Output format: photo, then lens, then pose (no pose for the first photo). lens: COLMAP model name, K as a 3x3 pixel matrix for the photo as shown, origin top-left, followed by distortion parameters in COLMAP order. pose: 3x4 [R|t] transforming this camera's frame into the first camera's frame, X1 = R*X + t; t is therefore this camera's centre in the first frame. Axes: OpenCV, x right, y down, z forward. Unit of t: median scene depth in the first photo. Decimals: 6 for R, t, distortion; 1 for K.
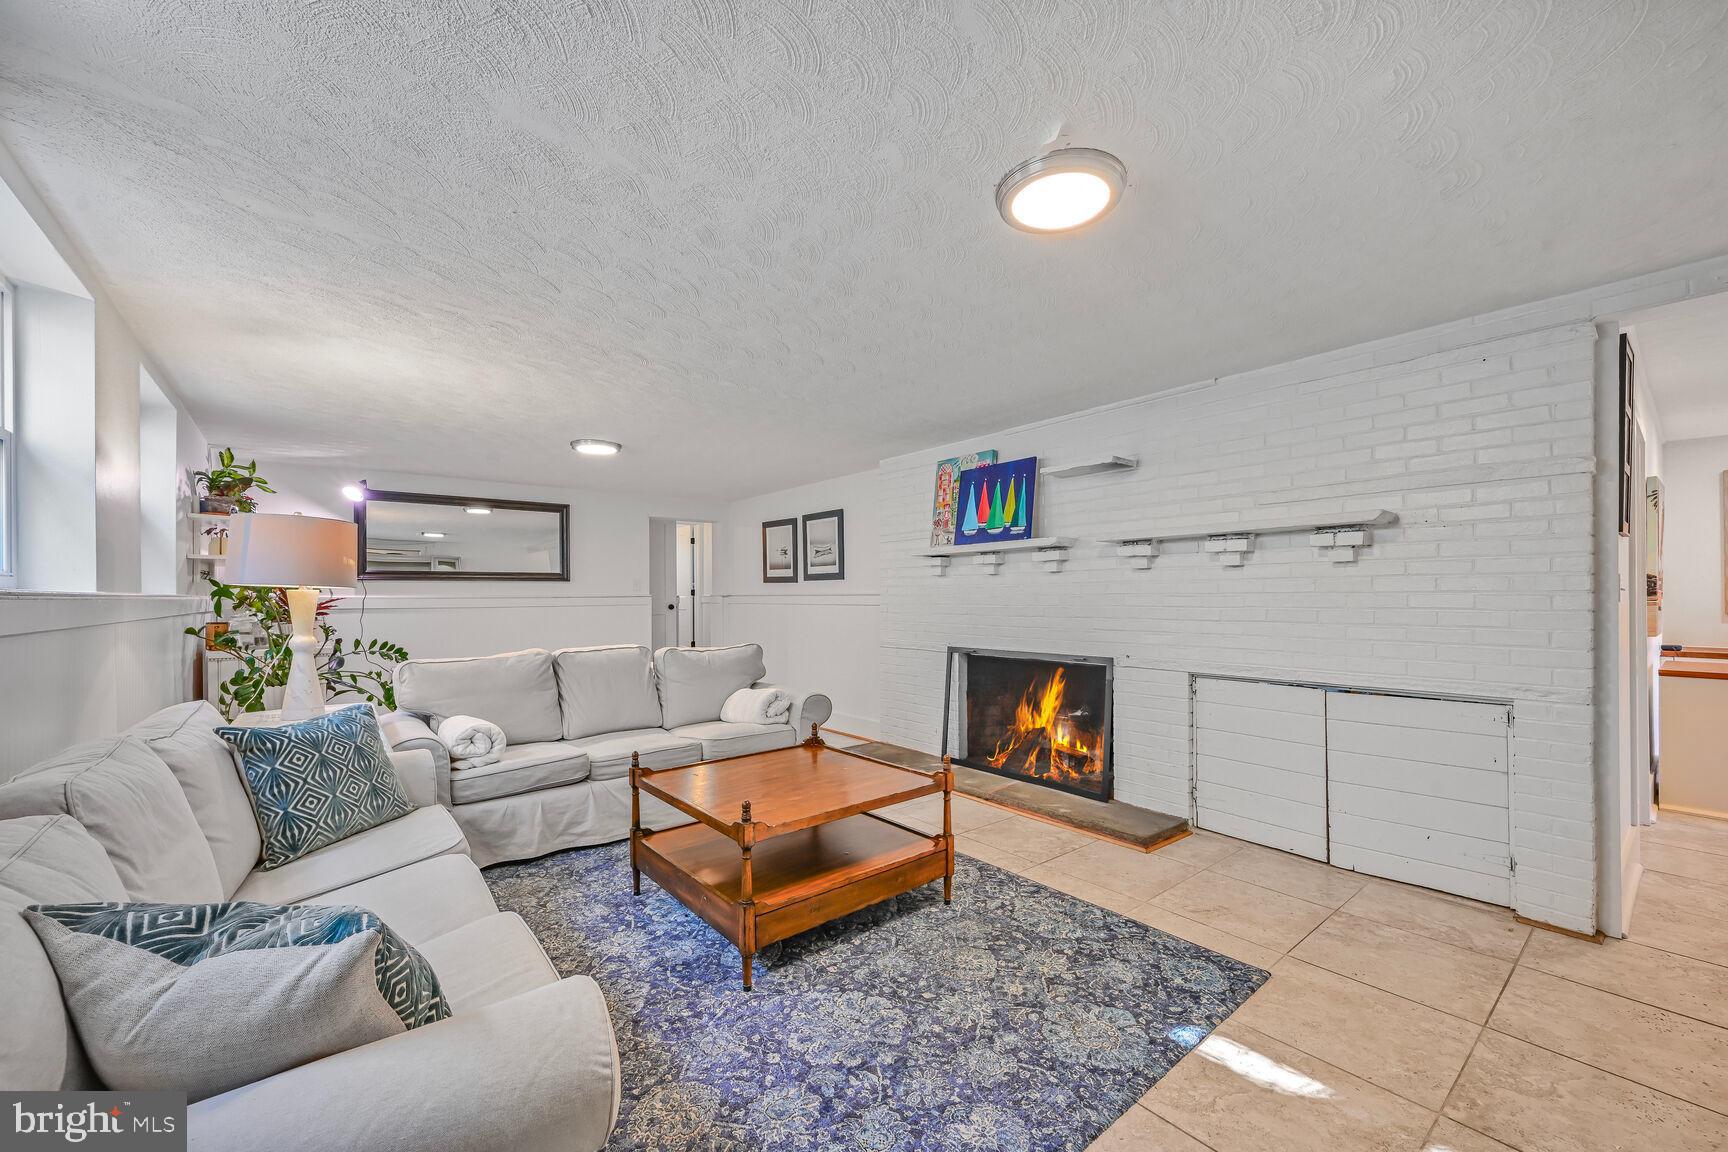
lens RADIAL K [[688.8, 0, 874.0], [0, 688.8, 584.4], [0, 0, 1]] dist [-0.001903, -0.000273]
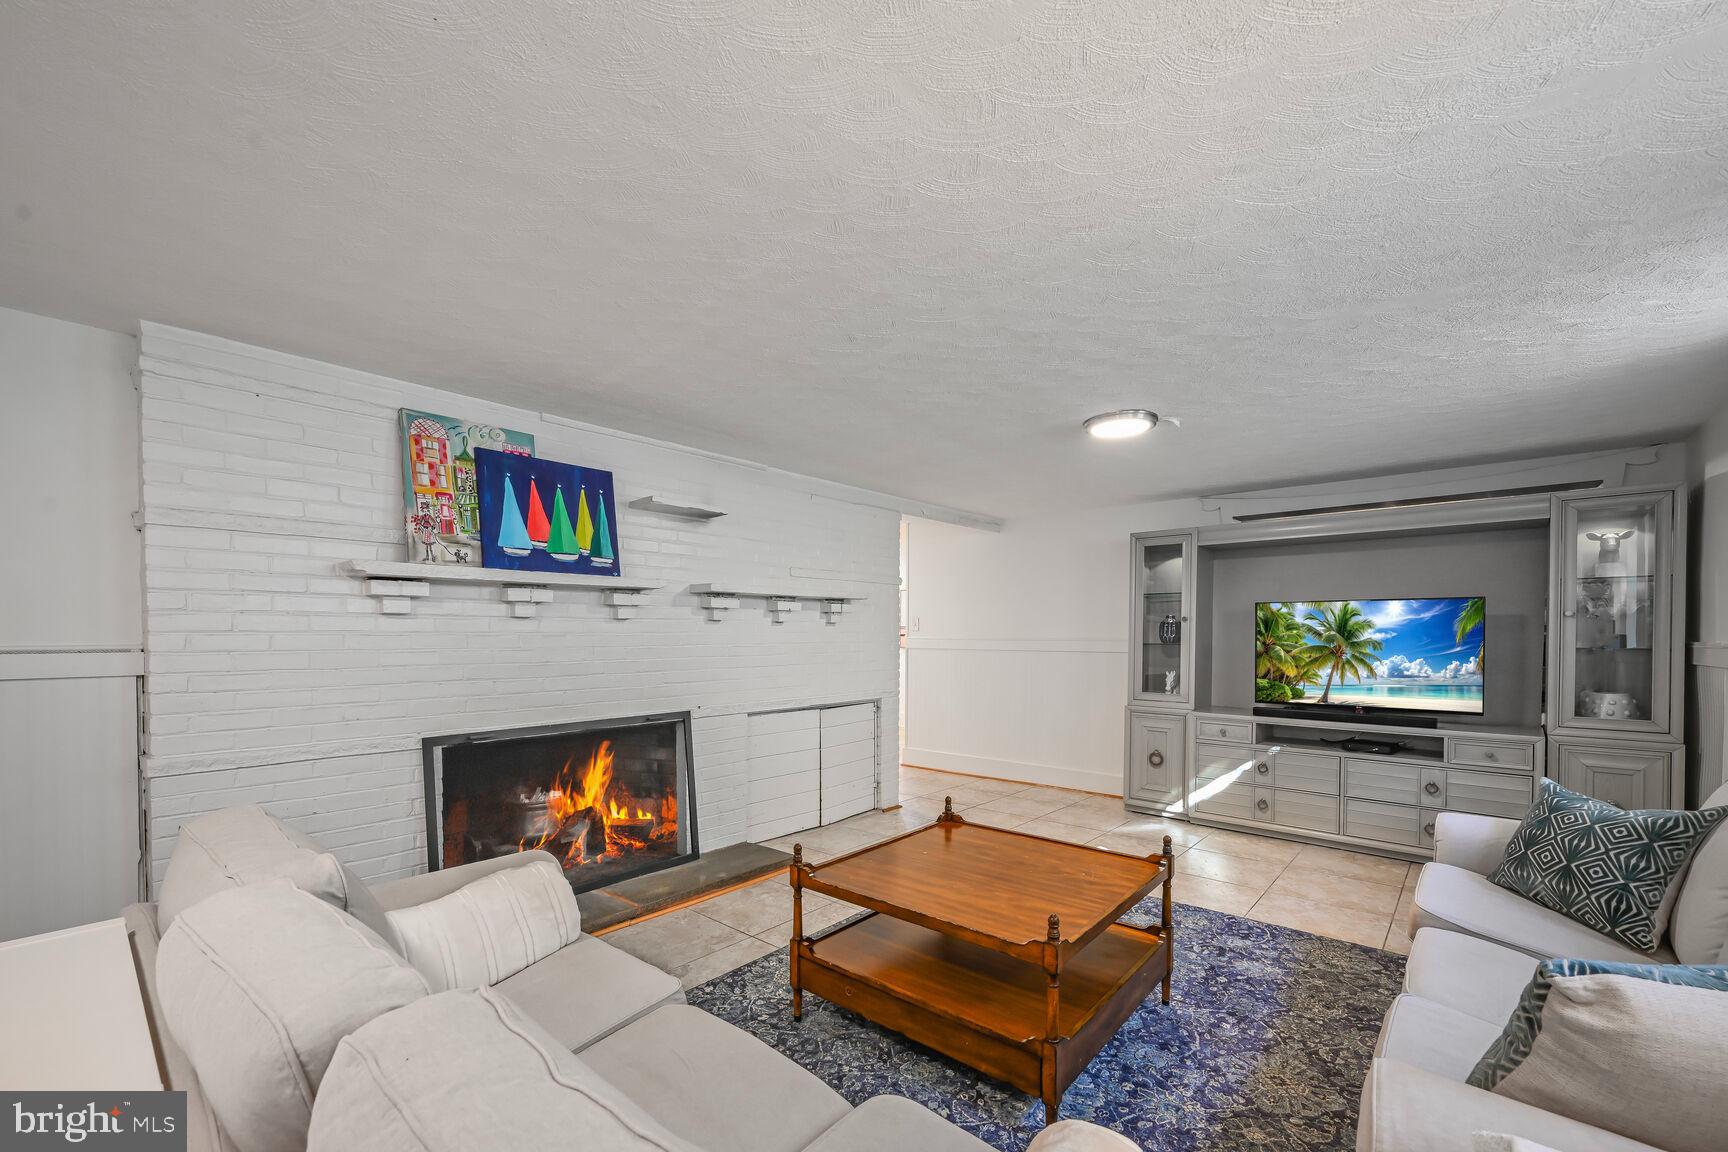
lens RADIAL K [[706.8, 0, 862.9], [0, 706.8, 652.3], [0, 0, 1]] dist [0.000740, -0.000029]
pose [[-0.159758, -0.013227, 0.987068, -0.606073], [-0.005246, 0.999907, 0.012550, 0.009719], [-0.987142, -0.003173, -0.159813, 0.831397]]
